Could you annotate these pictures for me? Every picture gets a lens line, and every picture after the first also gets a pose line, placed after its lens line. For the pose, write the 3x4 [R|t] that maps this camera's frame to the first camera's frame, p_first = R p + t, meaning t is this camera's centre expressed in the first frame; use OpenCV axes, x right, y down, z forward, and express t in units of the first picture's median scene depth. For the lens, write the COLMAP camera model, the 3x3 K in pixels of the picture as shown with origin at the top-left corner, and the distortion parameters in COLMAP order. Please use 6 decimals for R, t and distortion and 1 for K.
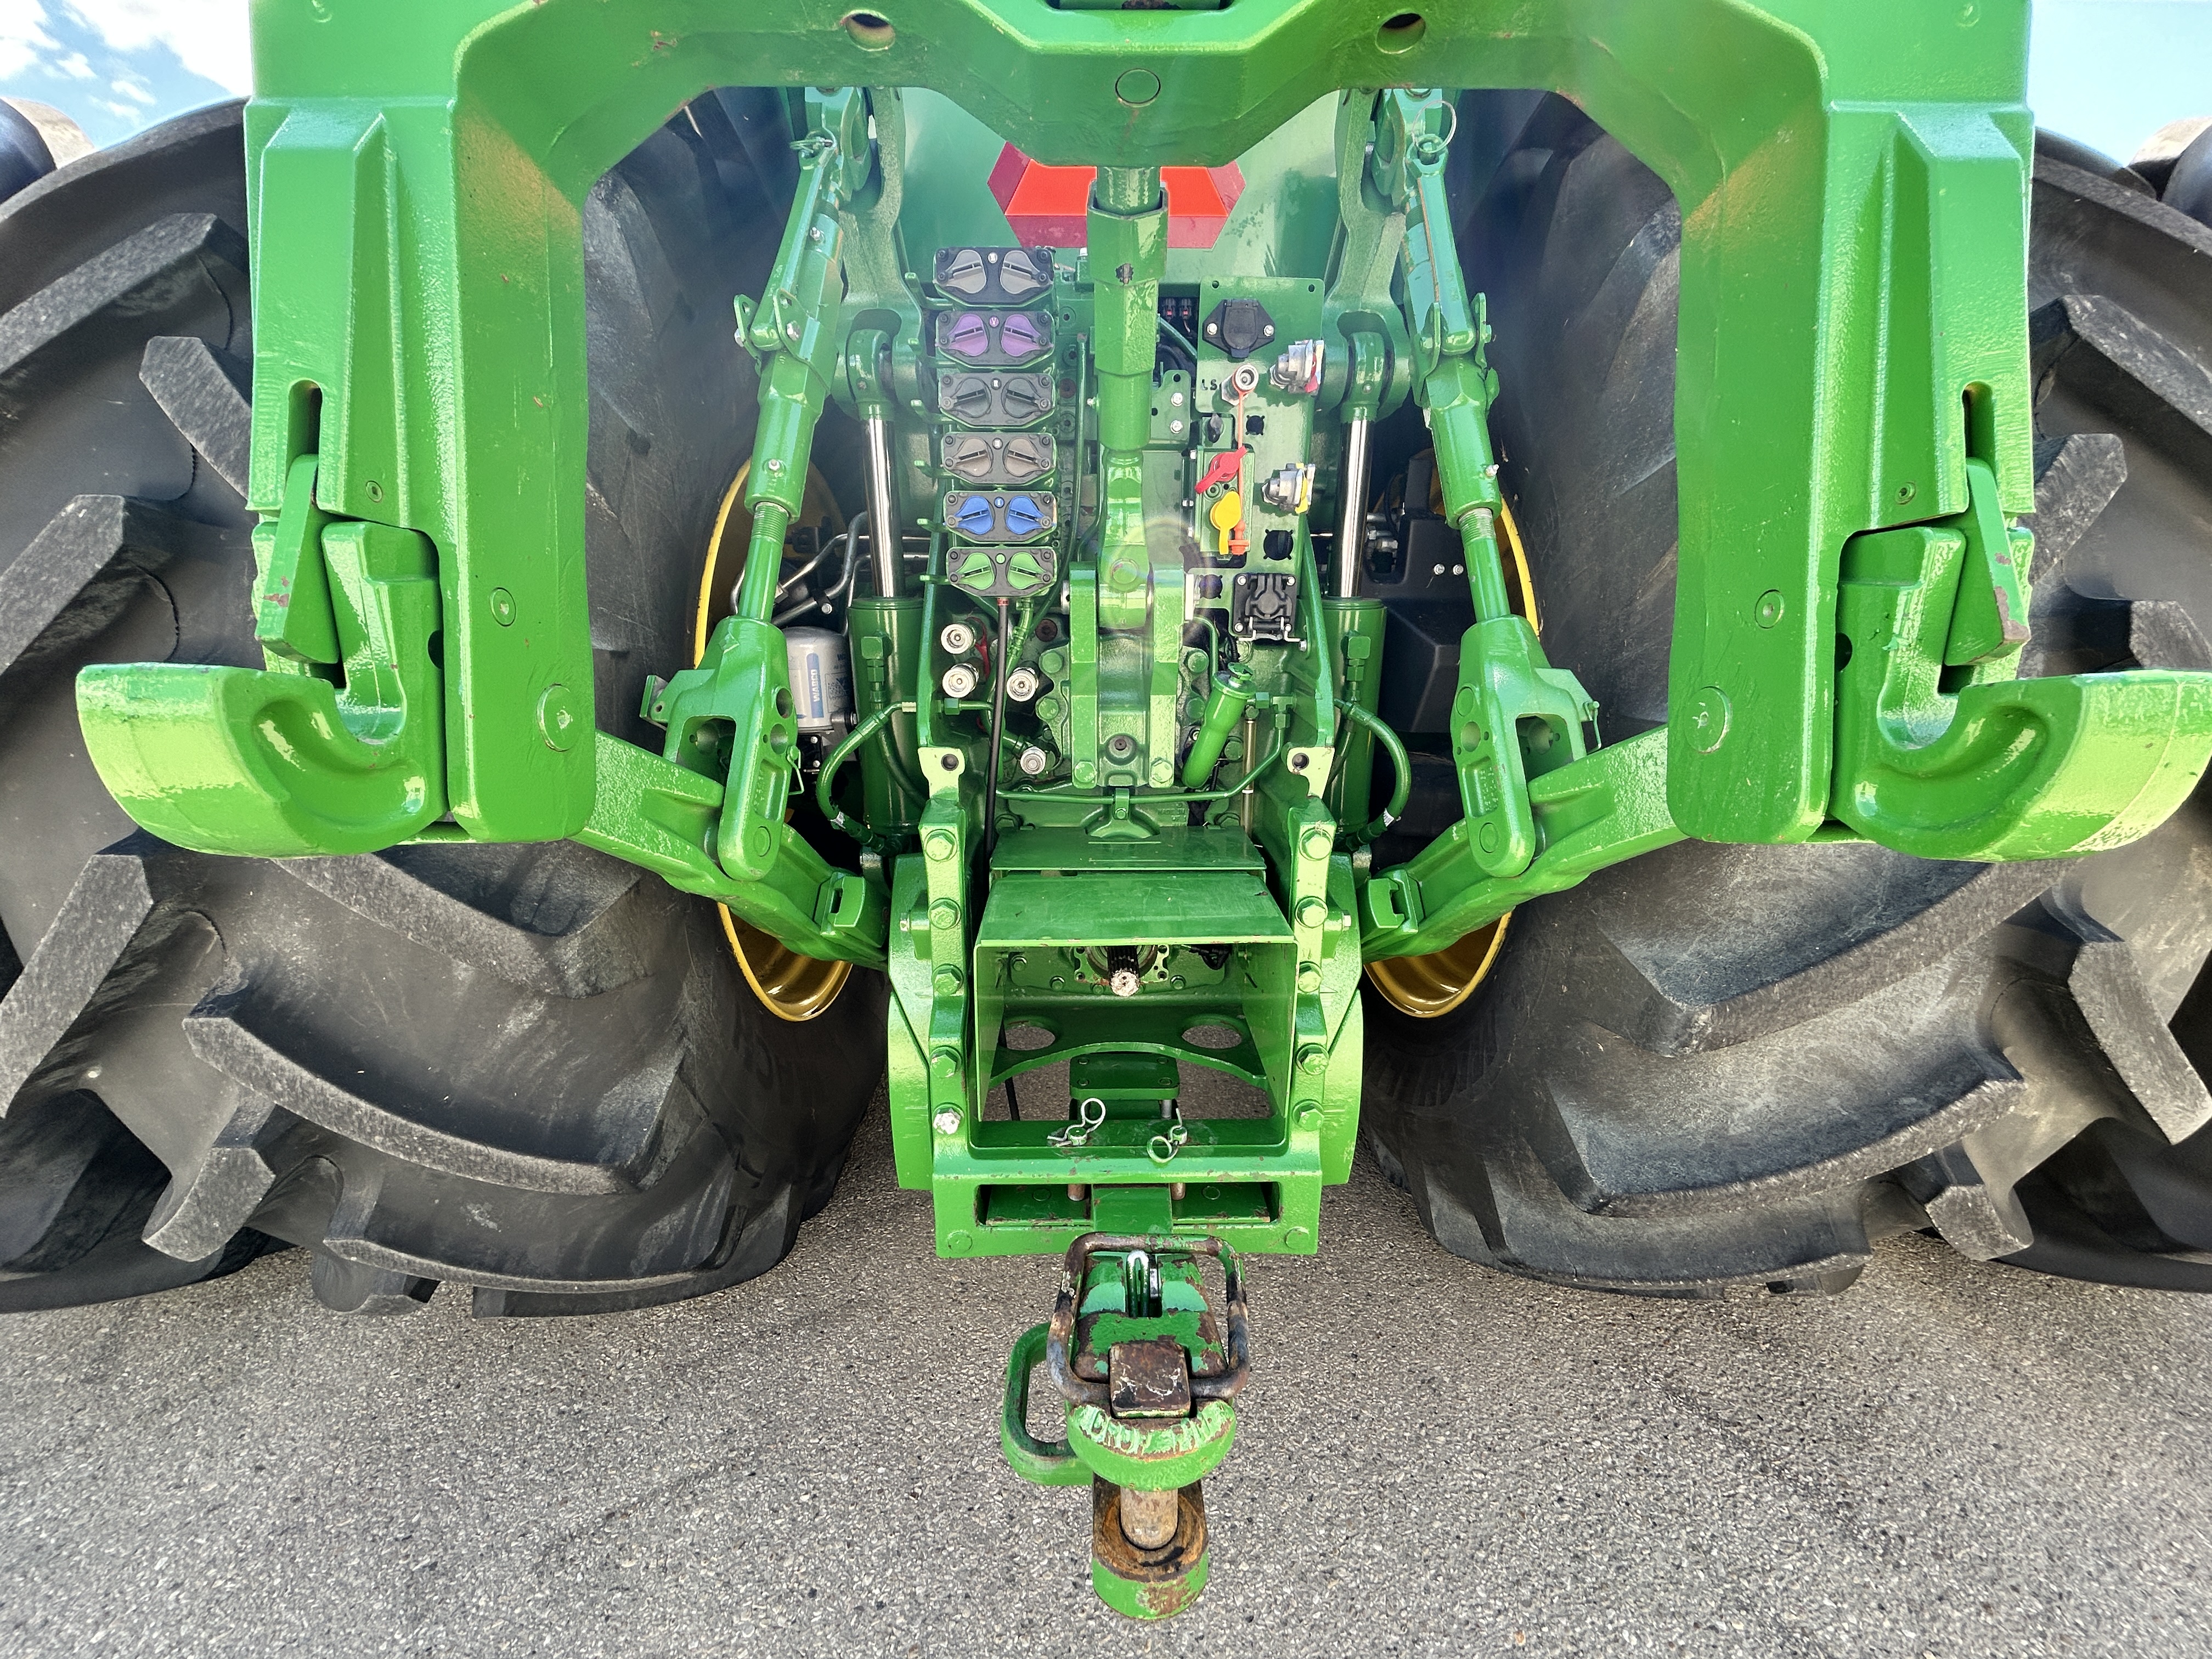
lens RADIAL K [[887.2, 0, 1103.0], [0, 887.2, 826.4], [0, 0, 1]] dist [-0.000563, 0.000294]
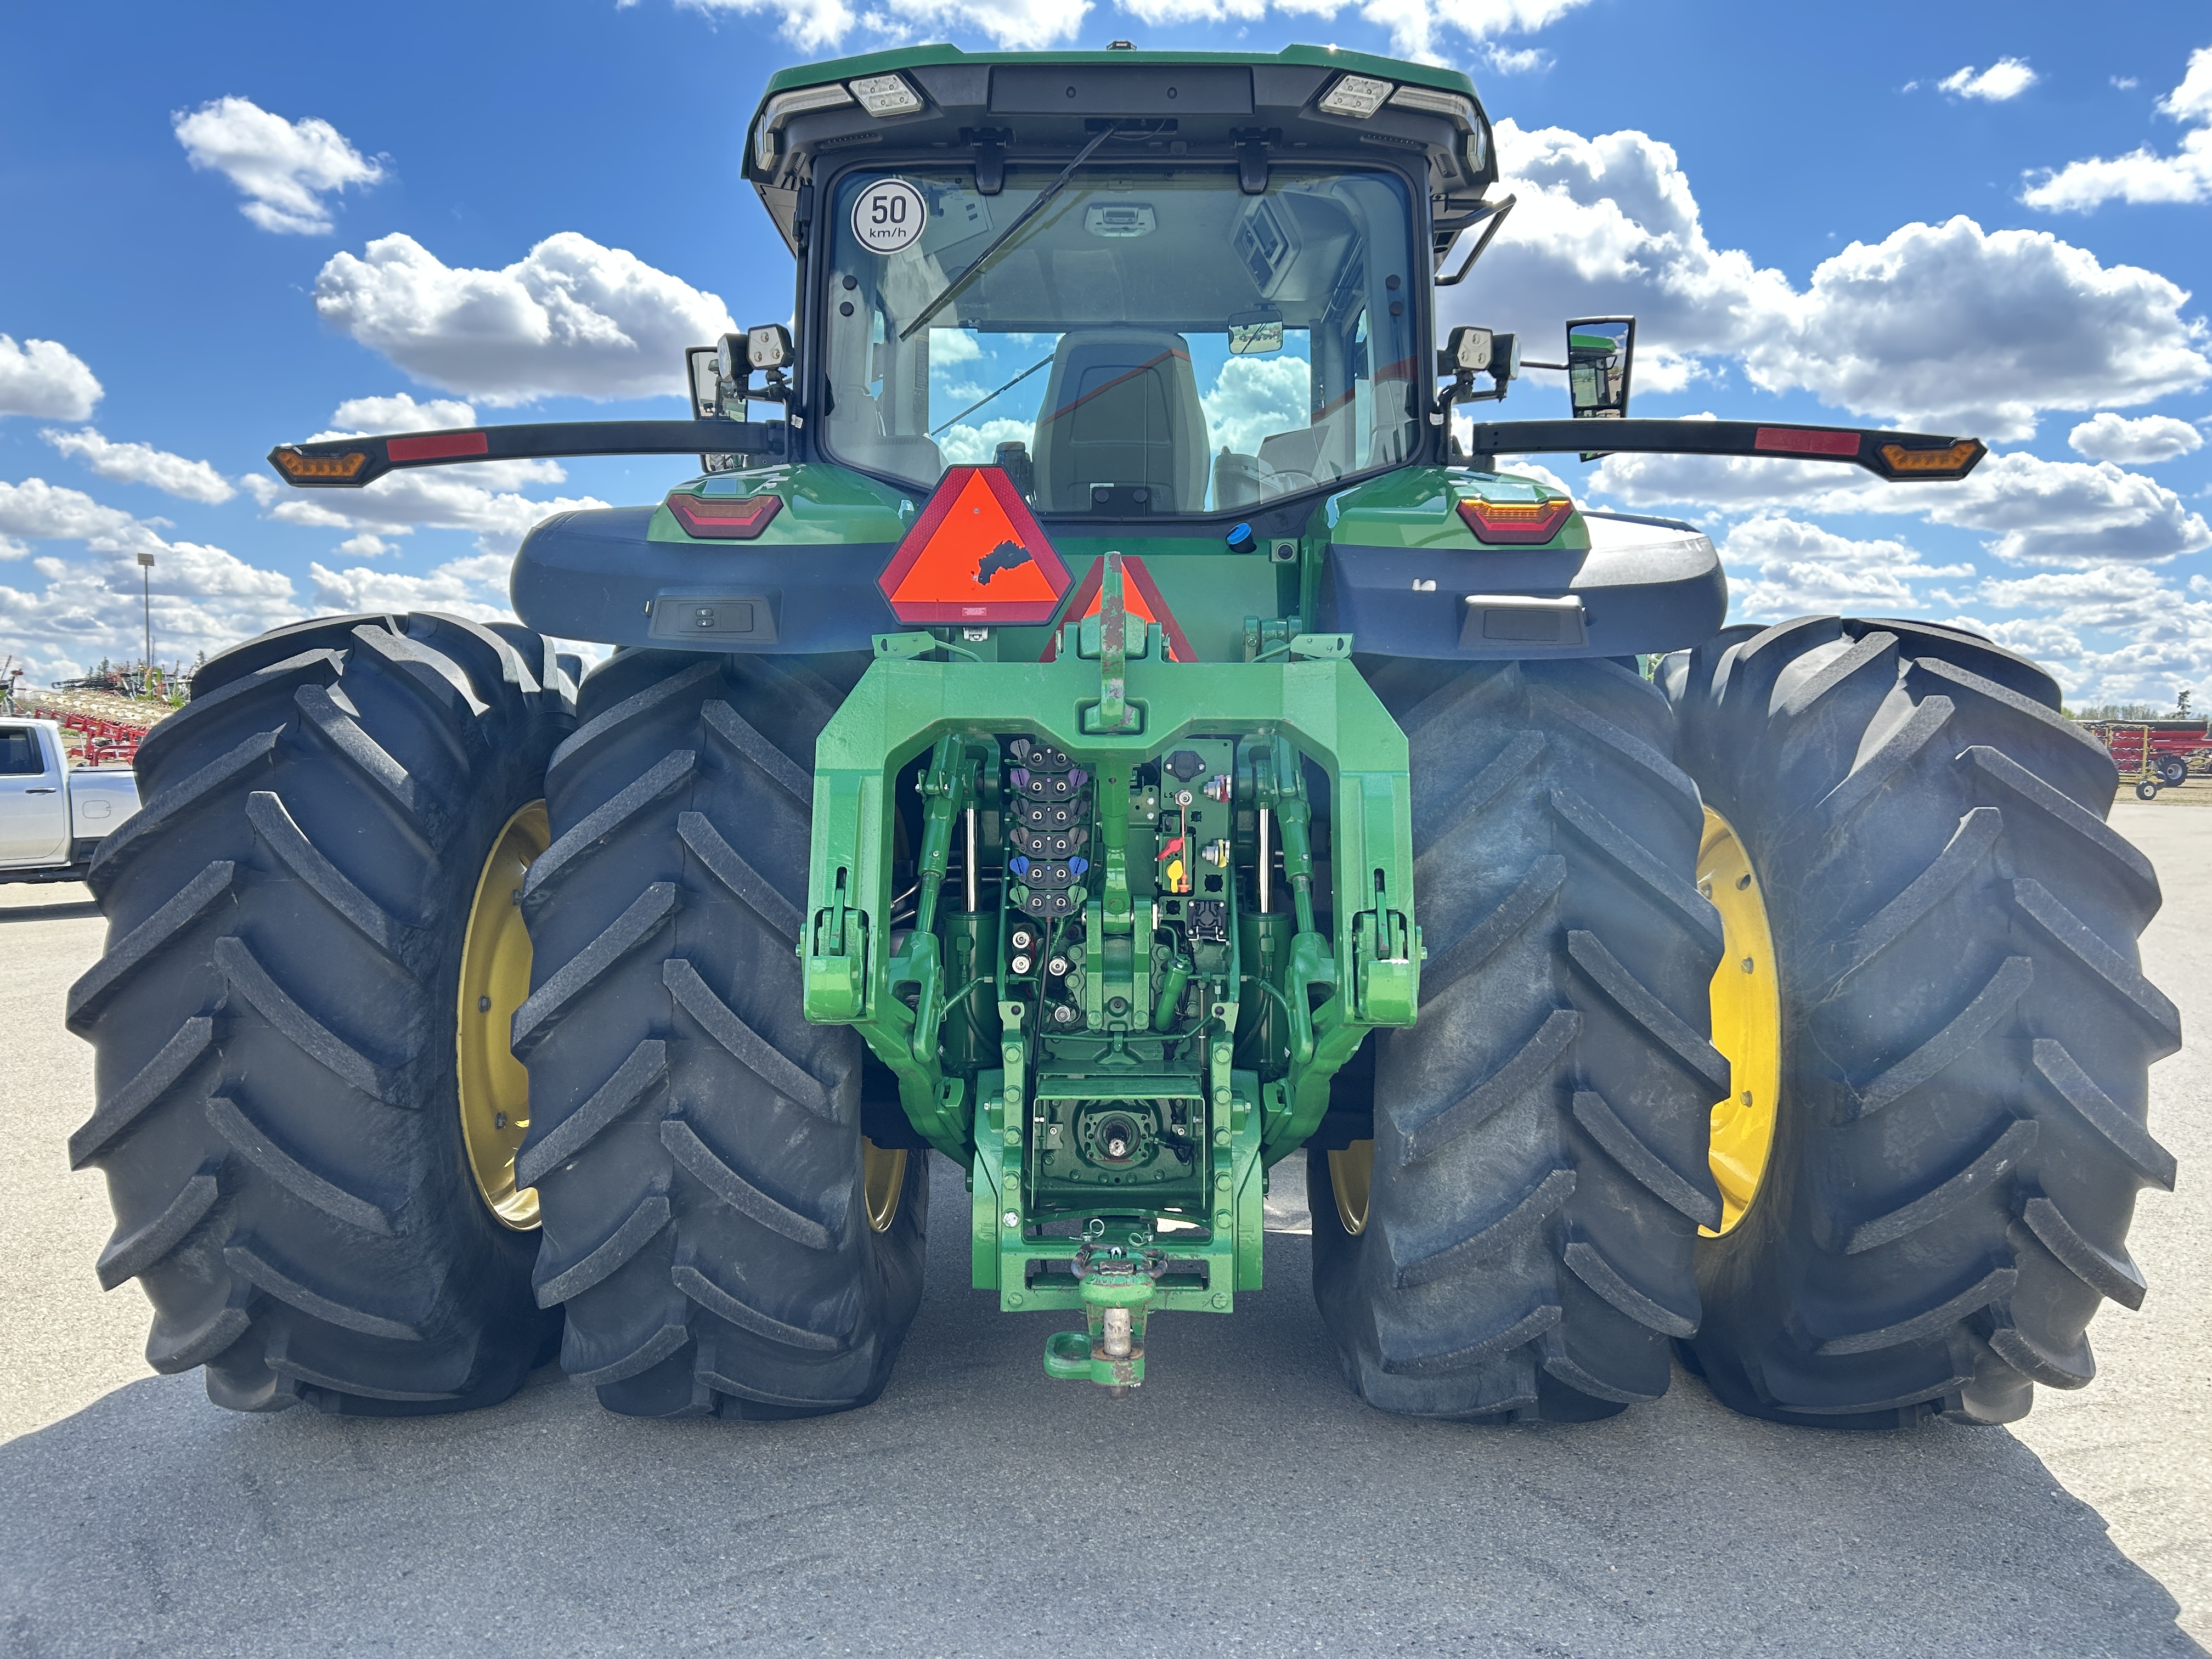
lens RADIAL K [[1668.5, 0, 1105.2], [0, 1668.5, 811.2], [0, 0, 1]] dist [0.046003, -0.042858]
pose [[0.999540, 0.001469, -0.030285, 0.097314], [-0.009108, 0.967245, -0.253683, 0.367705], [0.028920, 0.253842, 0.966813, -2.192342]]
